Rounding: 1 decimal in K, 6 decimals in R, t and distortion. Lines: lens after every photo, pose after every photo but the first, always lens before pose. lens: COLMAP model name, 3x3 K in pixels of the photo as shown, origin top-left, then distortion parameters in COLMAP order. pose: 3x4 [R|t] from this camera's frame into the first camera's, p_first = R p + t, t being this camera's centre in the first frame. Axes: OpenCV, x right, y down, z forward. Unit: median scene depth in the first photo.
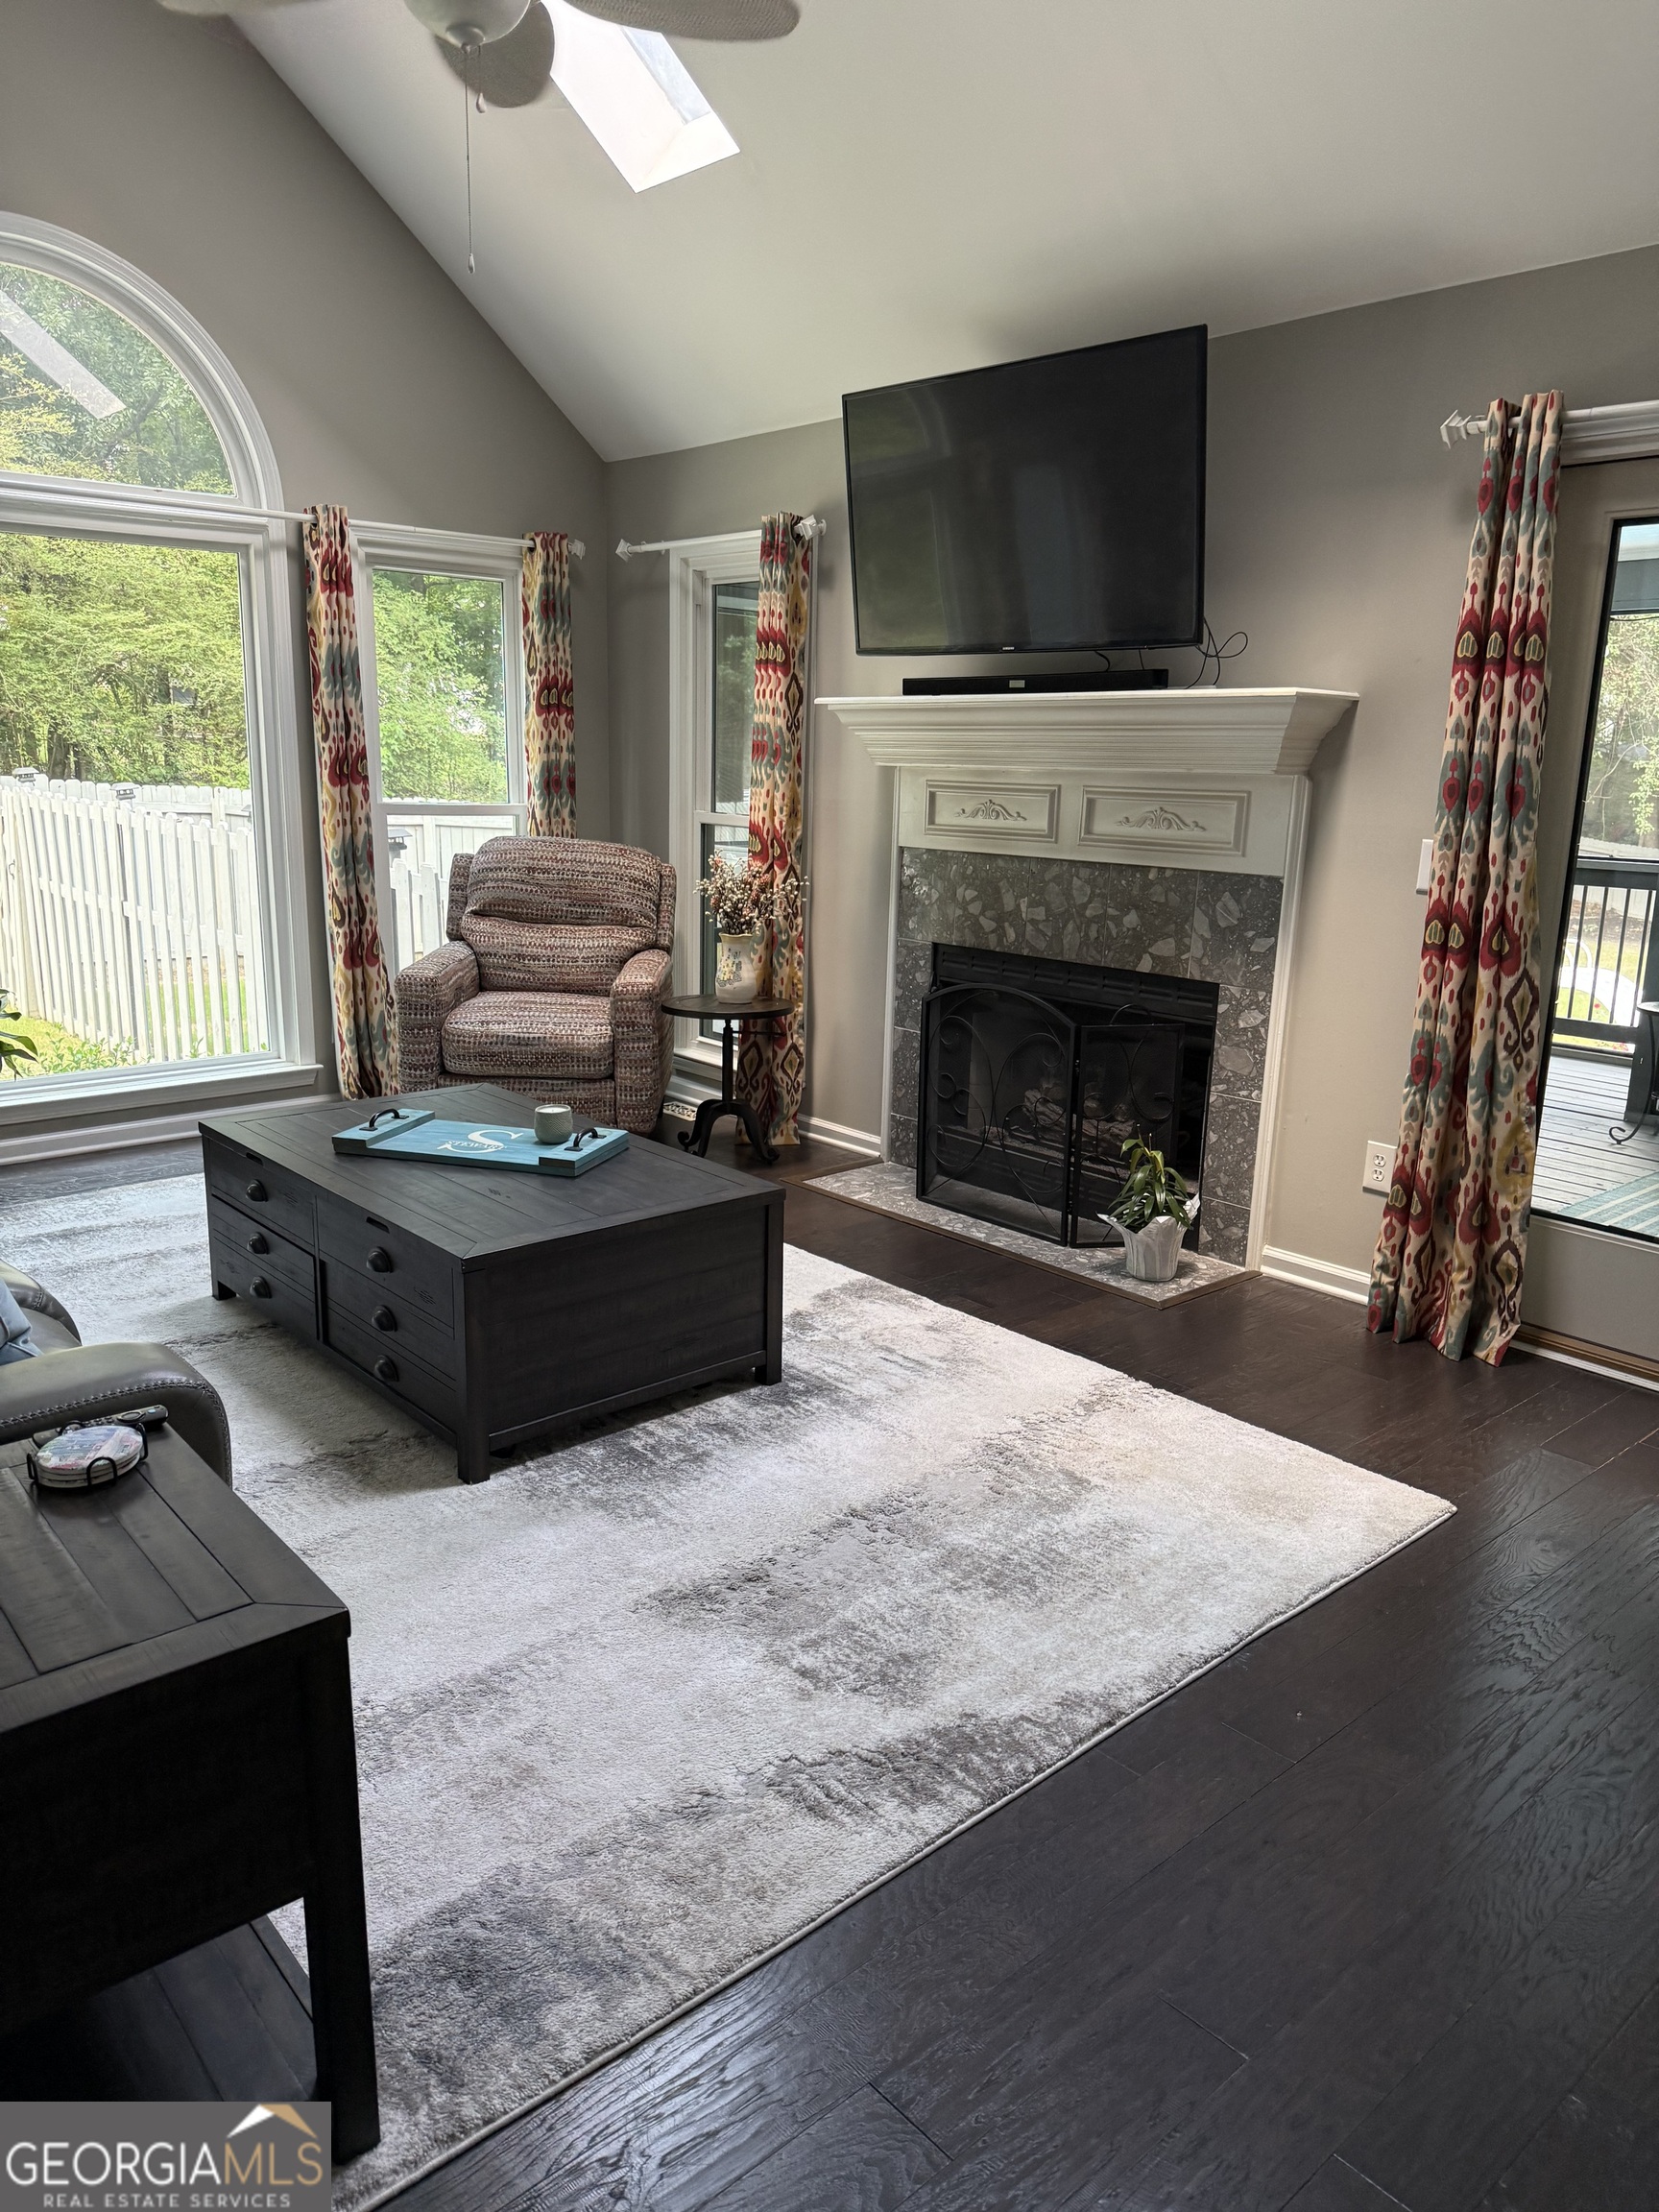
lens RADIAL K [[1575.0, 0, 825.2], [0, 1575.0, 1103.9], [0, 0, 1]] dist [0.081675, -0.097624]
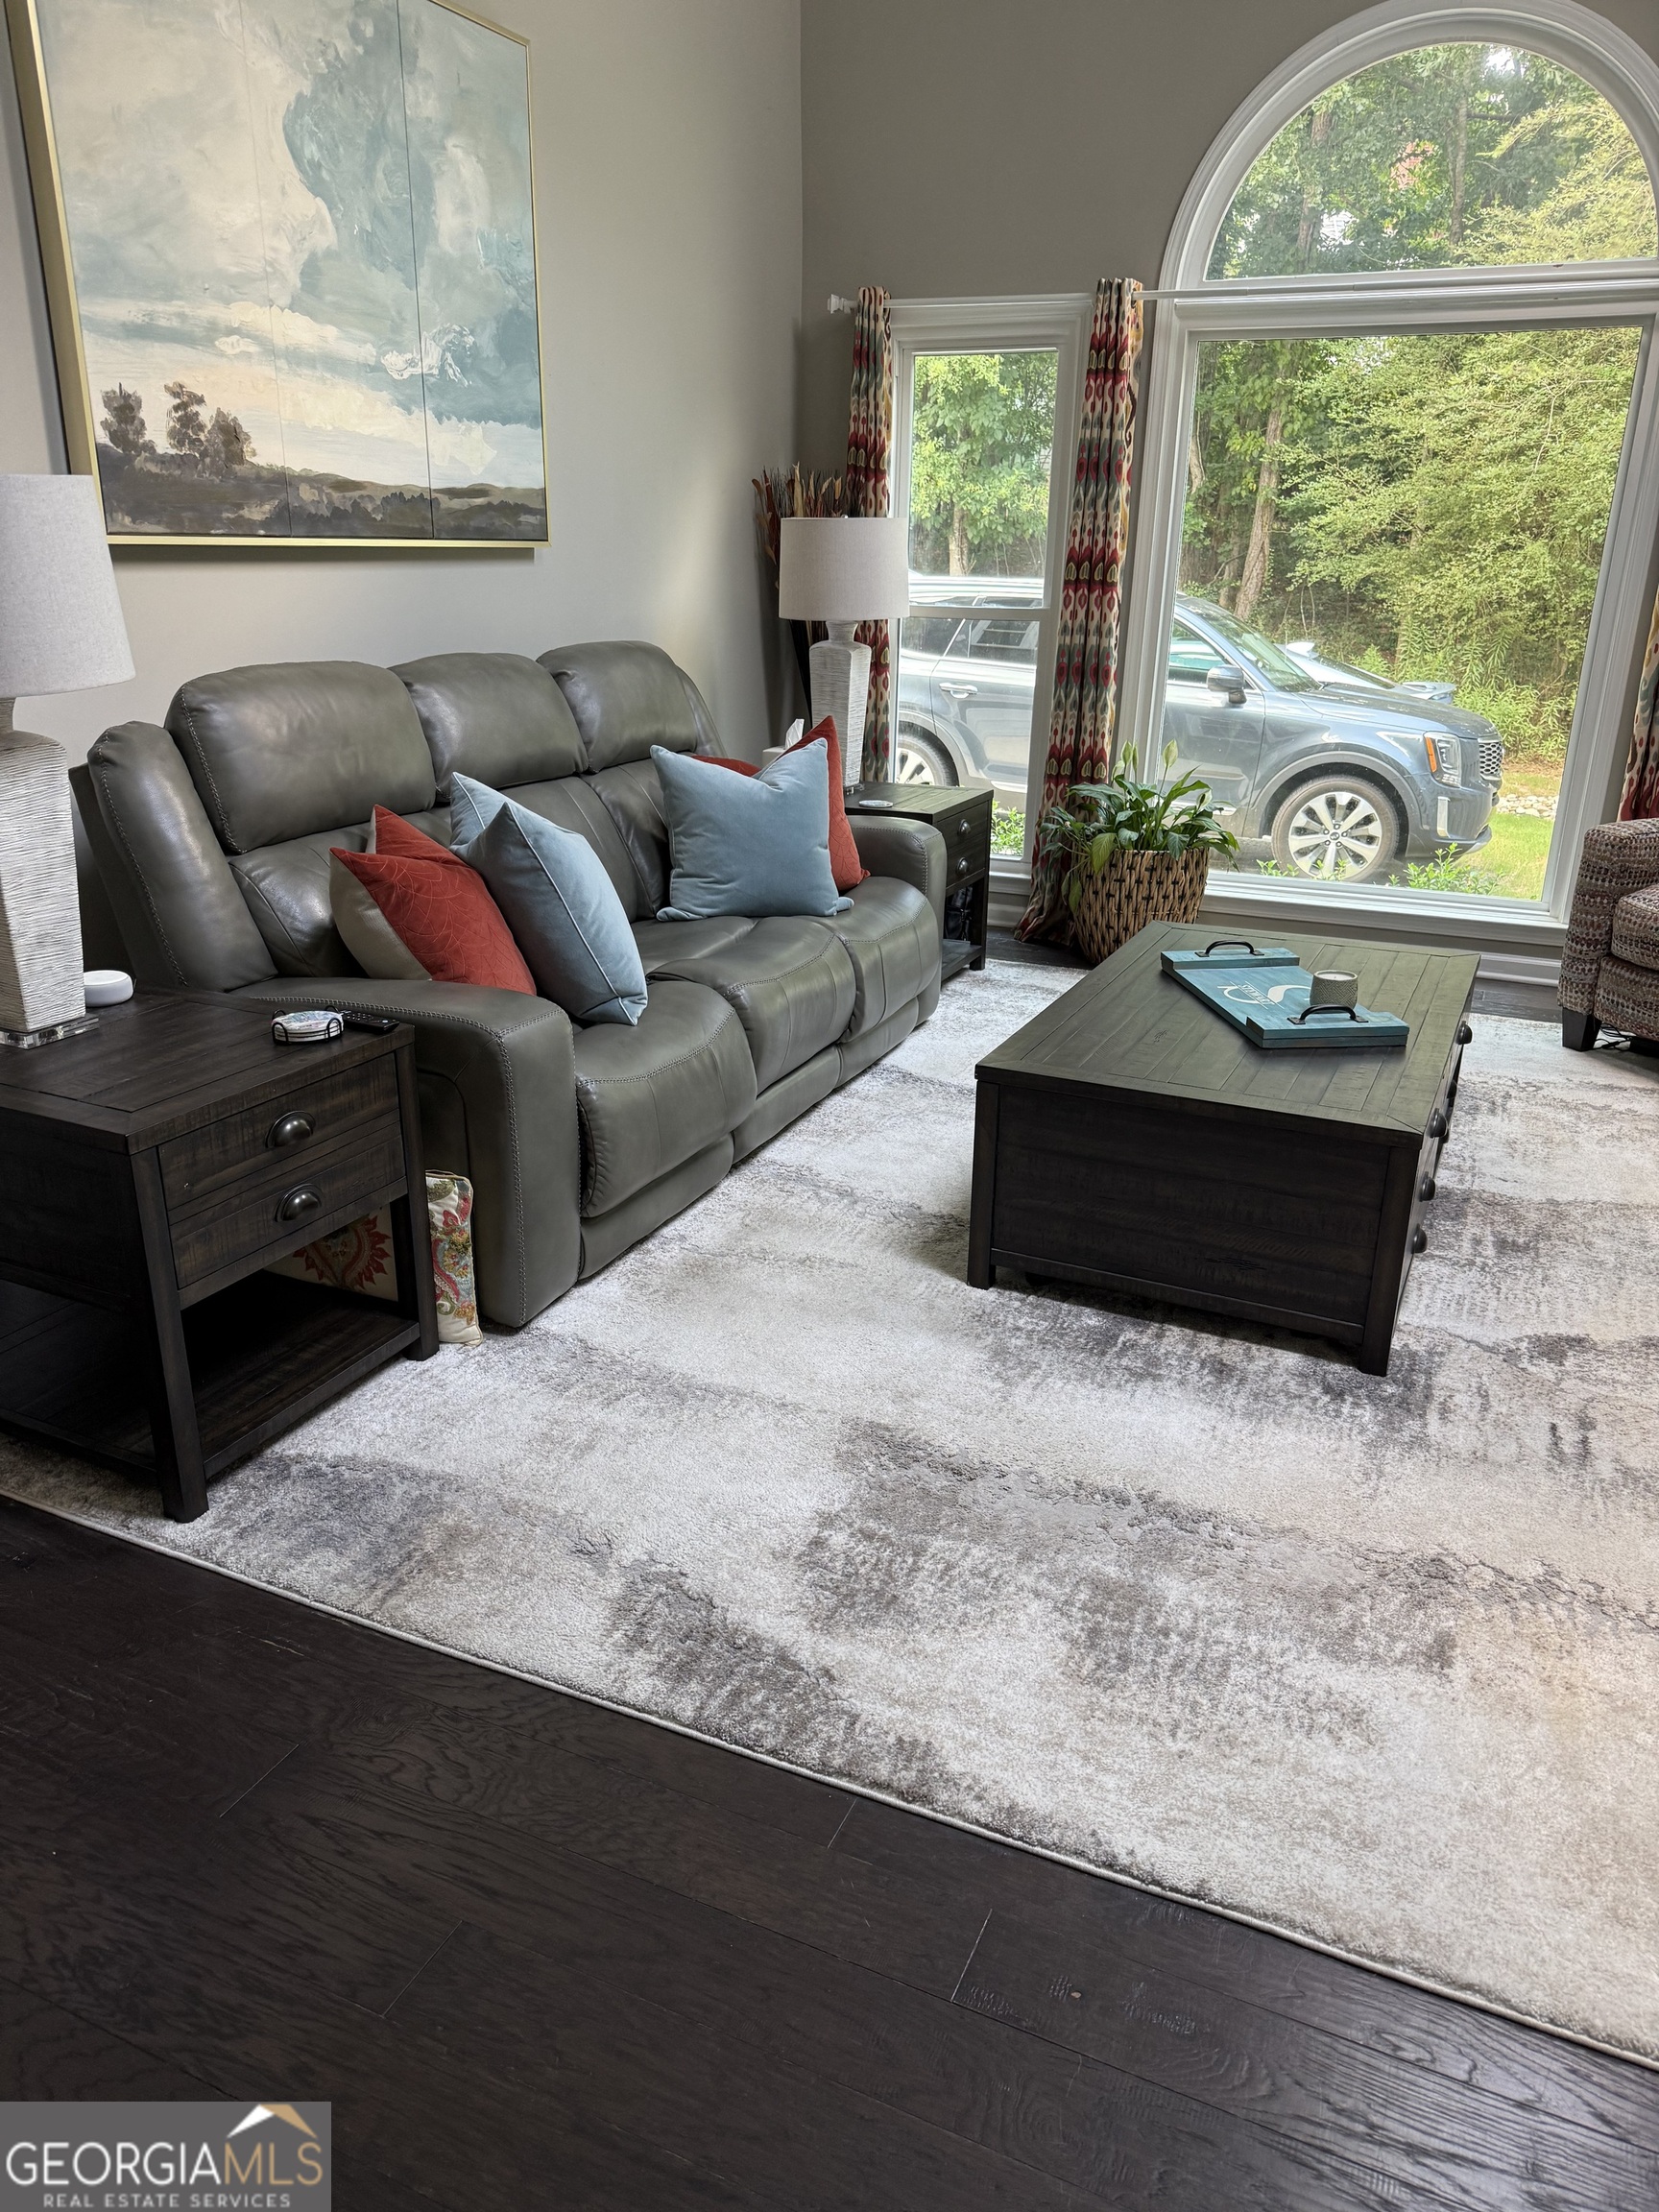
lens RADIAL K [[1575.0, 0, 828.4], [0, 1575.0, 1103.1], [0, 0, 1]] dist [0.081675, -0.097624]
pose [[0.410617, 0.304148, -0.859586, 0.588957], [-0.221100, 0.947804, 0.229745, -0.085533], [0.884595, 0.095718, 0.456431, 0.461891]]
